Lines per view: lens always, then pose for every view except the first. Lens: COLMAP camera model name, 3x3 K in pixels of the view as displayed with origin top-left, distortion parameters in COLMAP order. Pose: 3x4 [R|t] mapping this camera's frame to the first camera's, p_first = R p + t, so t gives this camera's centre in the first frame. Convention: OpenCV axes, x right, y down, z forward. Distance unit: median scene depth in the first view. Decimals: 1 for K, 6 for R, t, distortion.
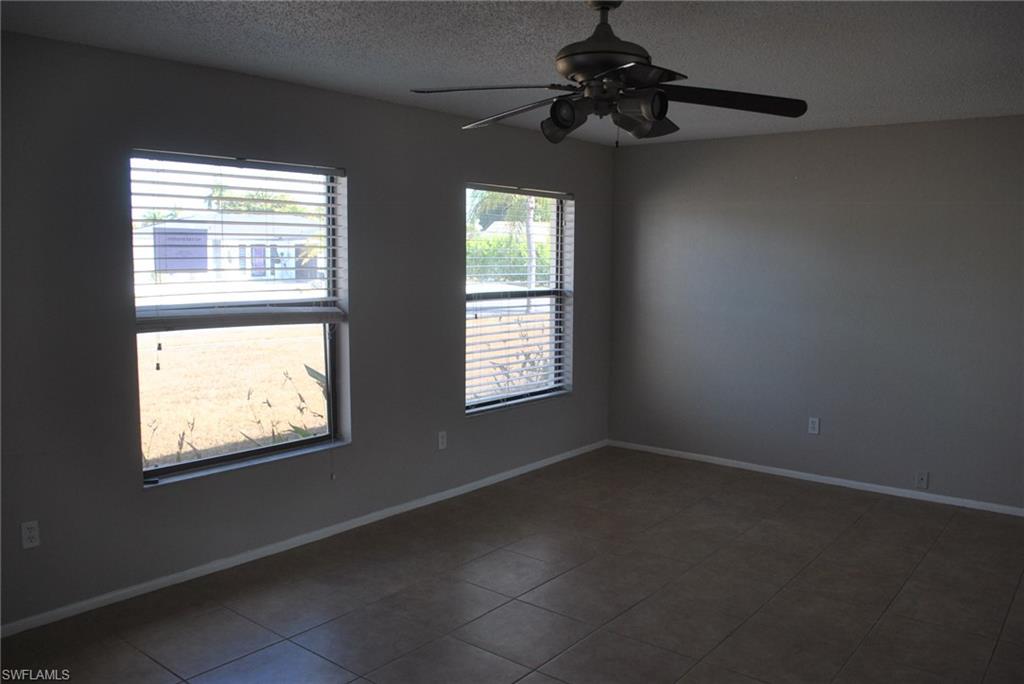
lens RADIAL K [[809.6, 0, 512.0], [0, 809.6, 342.0], [0, 0, 1]] dist [-0.167322, -0.001383]
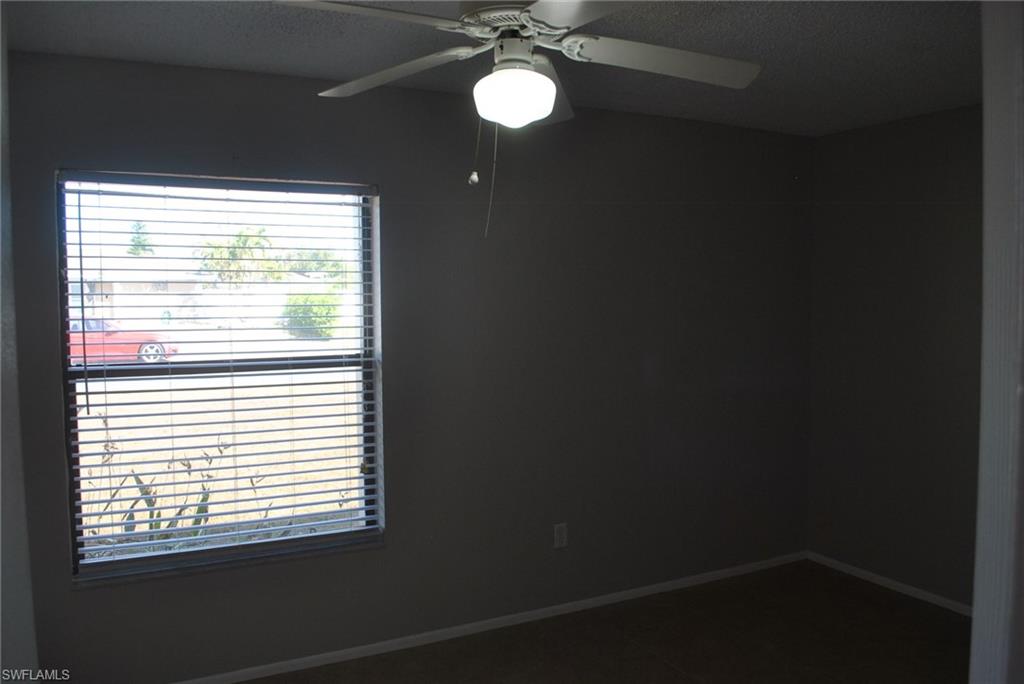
lens RADIAL K [[811.7, 0, 512.0], [0, 811.7, 342.0], [0, 0, 1]] dist [-0.002704, 0.000170]
pose [[0.900819, 0.013745, -0.433978, 0.279762], [-0.033478, 0.998722, -0.037859, -0.039161], [0.432903, 0.048633, 0.900128, 0.366848]]
